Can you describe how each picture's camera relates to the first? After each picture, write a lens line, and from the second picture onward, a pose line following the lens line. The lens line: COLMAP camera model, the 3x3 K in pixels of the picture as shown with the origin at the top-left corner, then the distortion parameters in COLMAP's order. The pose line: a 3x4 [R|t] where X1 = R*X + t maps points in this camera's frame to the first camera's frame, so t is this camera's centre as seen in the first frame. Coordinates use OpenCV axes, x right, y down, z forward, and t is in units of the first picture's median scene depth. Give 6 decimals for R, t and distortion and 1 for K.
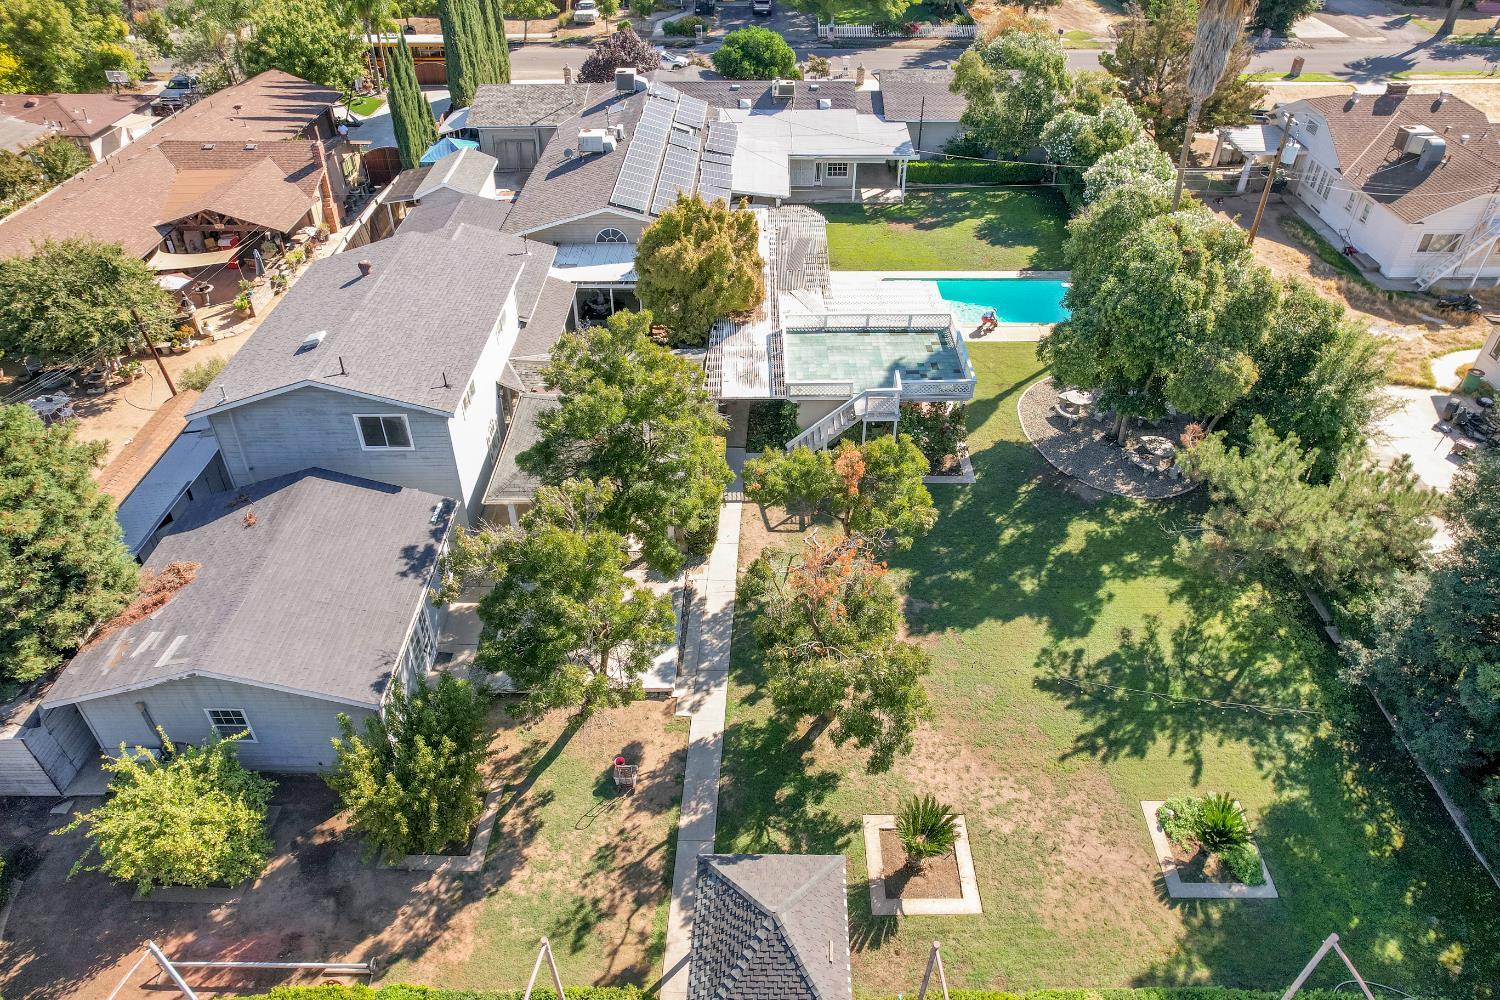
lens RADIAL K [[965.3, 0, 746.5], [0, 965.3, 498.4], [0, 0, 1]] dist [-0.021219, 0.001031]
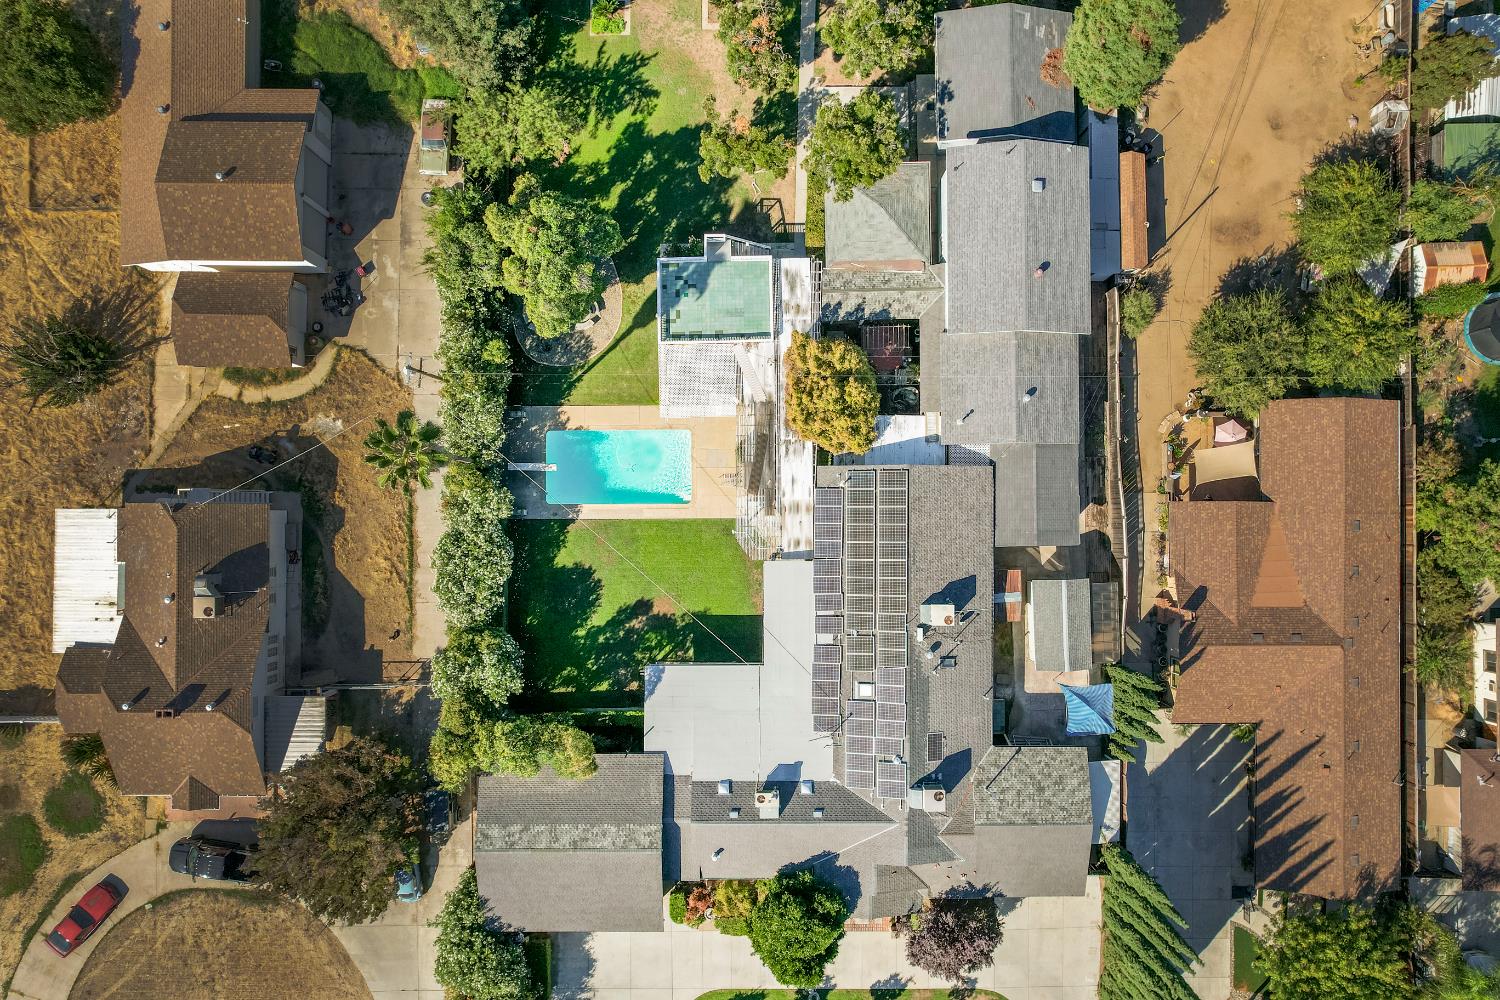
lens RADIAL K [[949.4, 0, 768.8], [0, 949.4, 497.8], [0, 0, 1]] dist [-0.035974, 0.033120]
pose [[-0.999786, 0.018127, -0.009964, 0.082217], [-0.019002, -0.614621, 0.788593, -1.967082], [0.008171, 0.788614, 0.614834, 0.379793]]
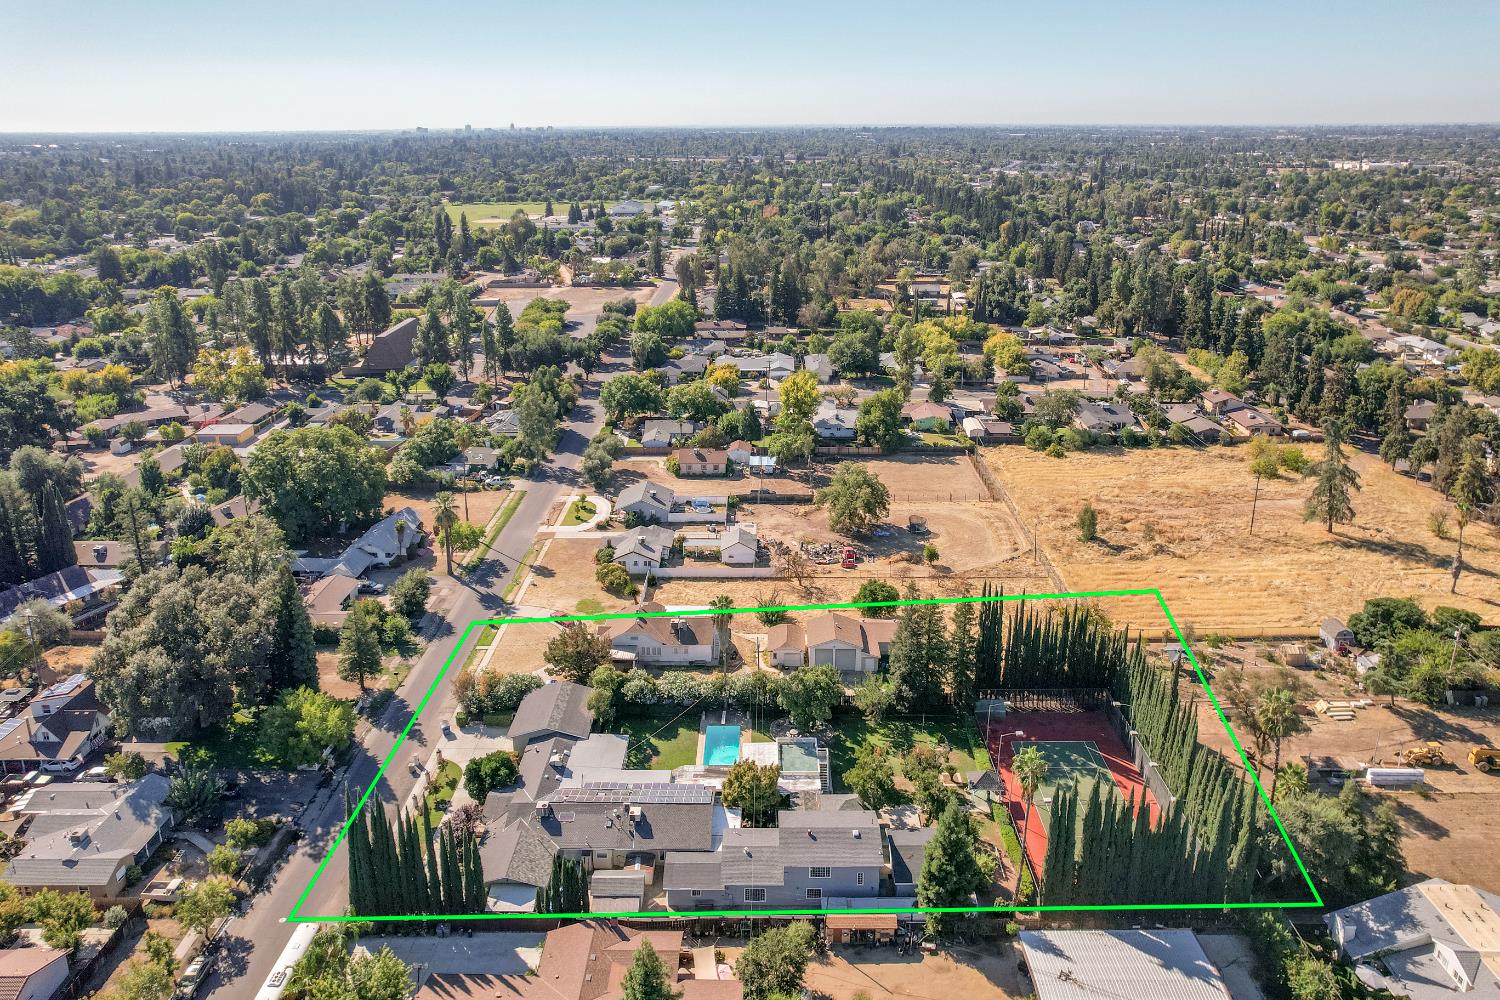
lens RADIAL K [[932.5, 0, 789.1], [0, 932.5, 532.2], [0, 0, 1]] dist [-0.032183, 0.024523]
pose [[-0.030497, -0.400772, 0.915670, -3.118227], [0.622723, 0.708963, 0.331040, -2.211903], [-0.781848, 0.580305, 0.227949, -0.183826]]
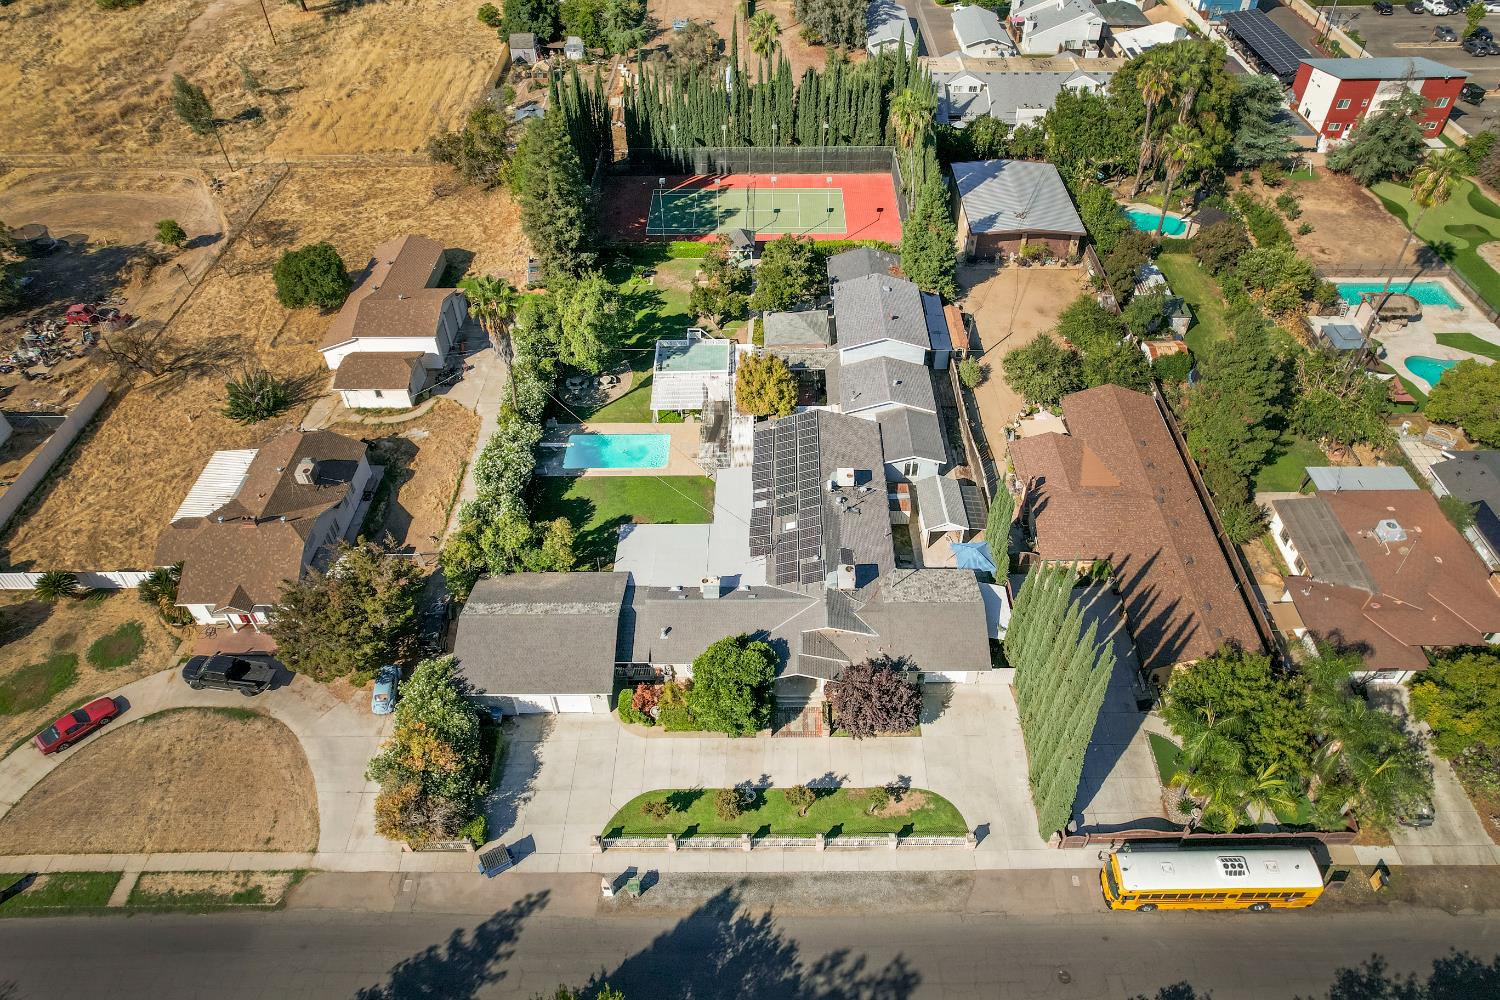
lens RADIAL K [[932.5, 0, 789.1], [0, 932.5, 532.2], [0, 0, 1]] dist [-0.032183, 0.024523]
pose [[-0.999523, 0.020092, -0.023438, -0.062125], [-0.021524, 0.090696, 0.995646, -3.101978], [0.022130, 0.995676, -0.090221, 2.081986]]
